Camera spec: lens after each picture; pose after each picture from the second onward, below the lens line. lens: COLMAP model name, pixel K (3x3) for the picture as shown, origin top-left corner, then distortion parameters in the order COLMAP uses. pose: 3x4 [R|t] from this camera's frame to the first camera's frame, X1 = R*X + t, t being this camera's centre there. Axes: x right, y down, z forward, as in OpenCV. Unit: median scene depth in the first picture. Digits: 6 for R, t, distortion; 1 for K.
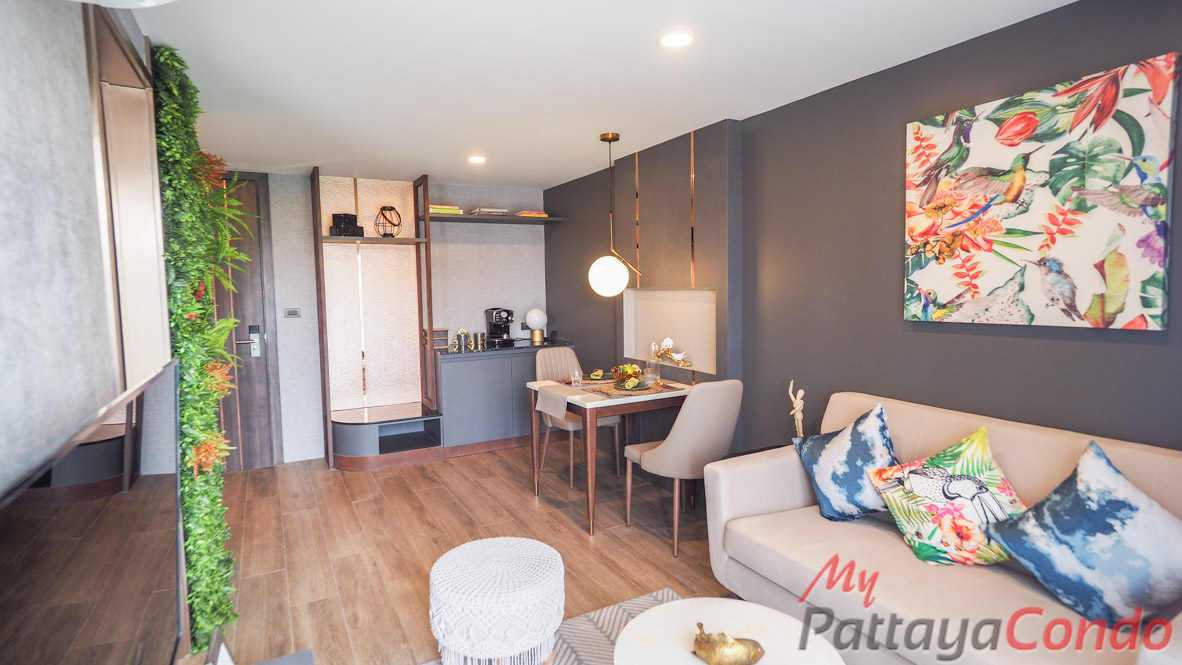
lens RADIAL K [[575.1, 0, 595.9], [0, 575.1, 328.3], [0, 0, 1]] dist [-0.003947, -0.000326]
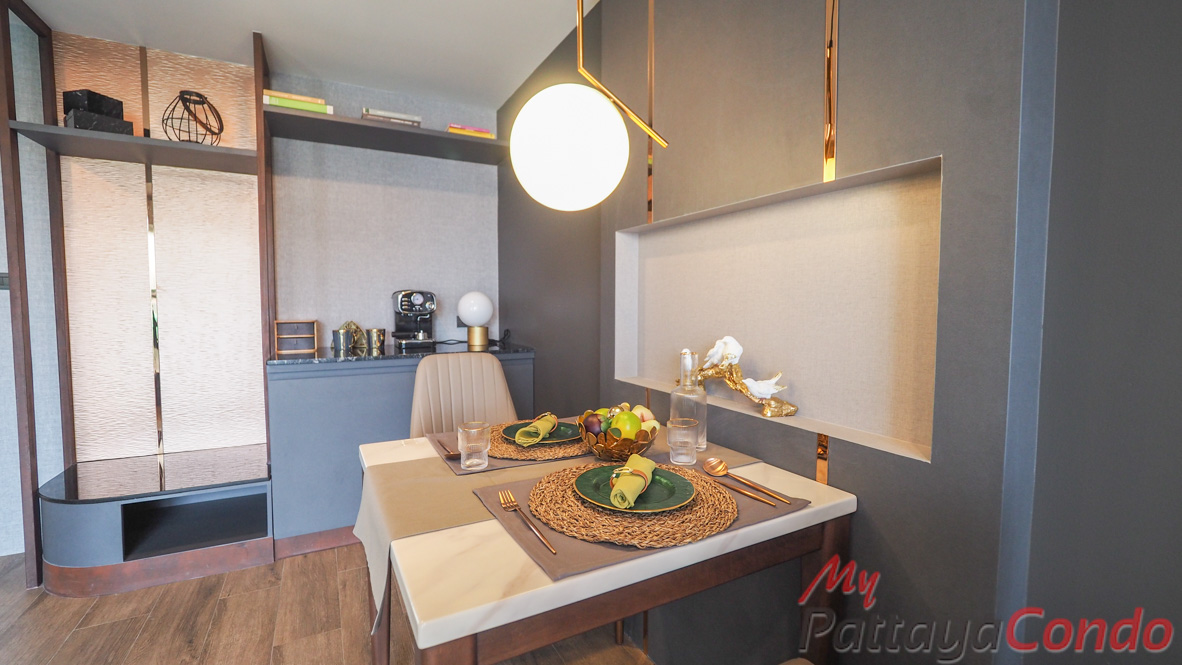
lens RADIAL K [[493.4, 0, 582.9], [0, 493.4, 331.5], [0, 0, 1]] dist [-0.004032, -0.000207]
pose [[0.999333, 0.019646, -0.030784, 0.035651], [-0.020204, 0.999635, -0.017926, 0.019607], [0.030421, 0.018536, 0.999365, 0.617836]]
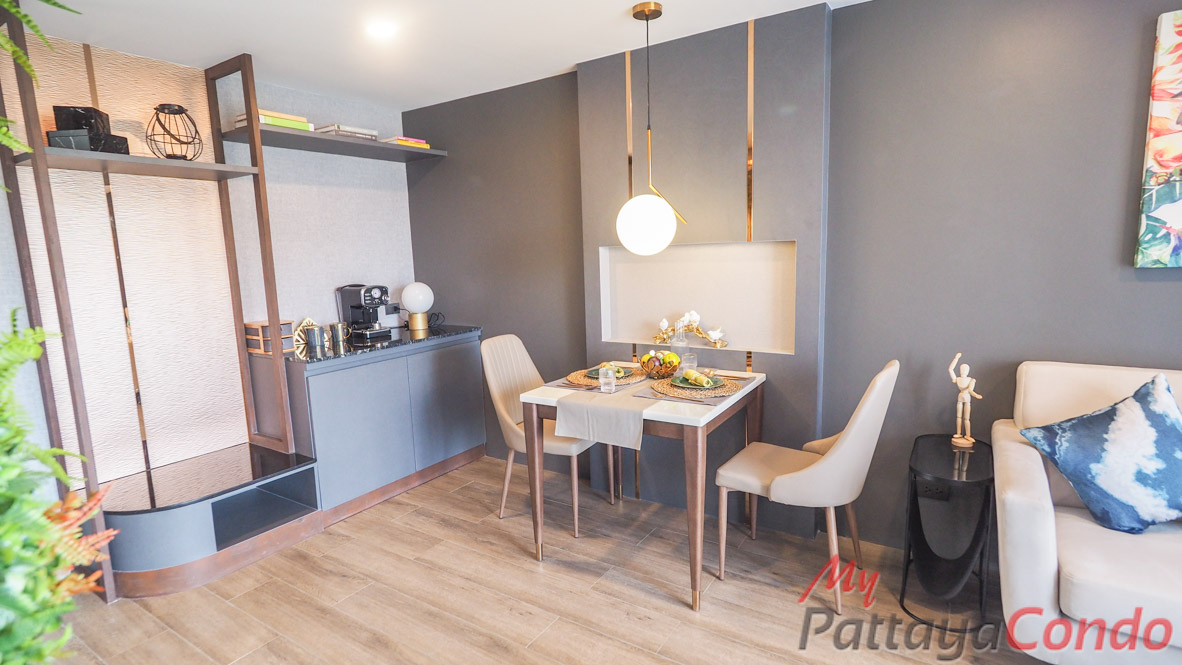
lens RADIAL K [[575.1, 0, 581.0], [0, 575.1, 334.4], [0, 0, 1]] dist [-0.003947, -0.000326]
pose [[0.891314, -0.080638, 0.446159, -0.311680], [0.055336, 0.996048, 0.069477, -0.011636], [-0.449998, -0.037237, 0.892253, 0.370265]]
